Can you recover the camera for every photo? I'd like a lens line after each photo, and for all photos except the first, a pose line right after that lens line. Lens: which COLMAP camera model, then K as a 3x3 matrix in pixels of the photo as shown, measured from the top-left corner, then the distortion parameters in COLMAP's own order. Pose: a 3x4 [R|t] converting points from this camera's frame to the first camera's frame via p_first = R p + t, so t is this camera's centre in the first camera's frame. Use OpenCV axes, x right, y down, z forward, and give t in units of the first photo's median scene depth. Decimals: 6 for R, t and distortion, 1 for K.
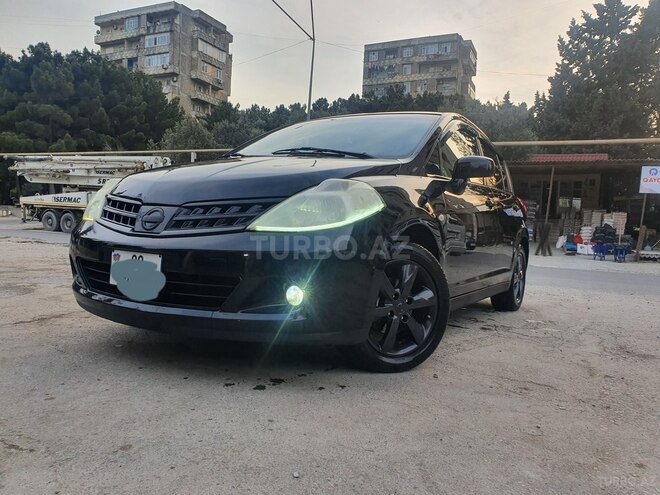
lens RADIAL K [[508.1, 0, 332.2], [0, 508.1, 249.1], [0, 0, 1]] dist [0.023986, 0.011879]
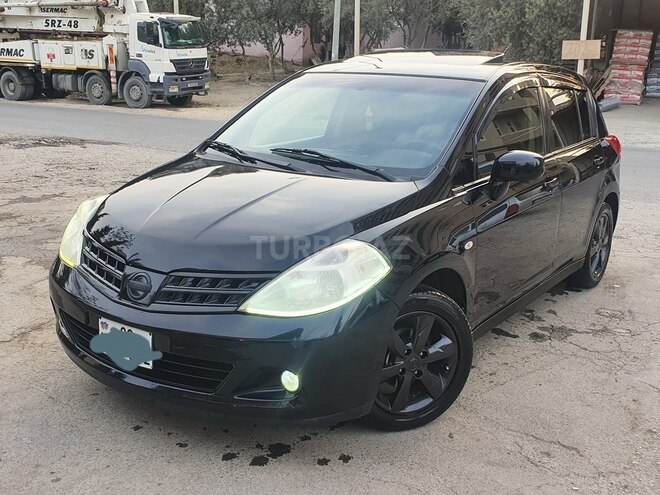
lens RADIAL K [[732.7, 0, 329.5], [0, 732.7, 245.1], [0, 0, 1]] dist [0.031497, 0.000000]
pose [[0.997037, -0.004115, -0.076814, 0.044194], [0.019549, 0.979338, 0.201282, -0.180540], [0.074399, -0.202187, 0.976517, -0.121160]]
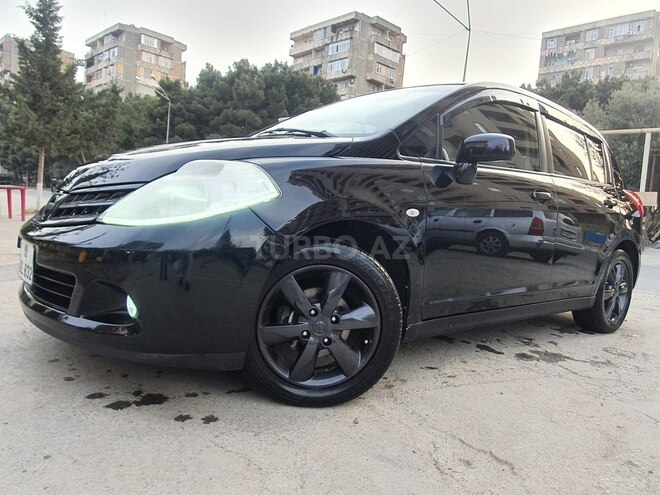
lens RADIAL K [[477.6, 0, 327.7], [0, 477.6, 247.8], [0, 0, 1]] dist [-0.010832, 0.012634]
pose [[0.938842, 0.051309, -0.340505, 0.197961], [-0.044188, 0.998613, 0.028641, -0.014247], [0.341502, -0.011843, 0.939807, 0.160758]]
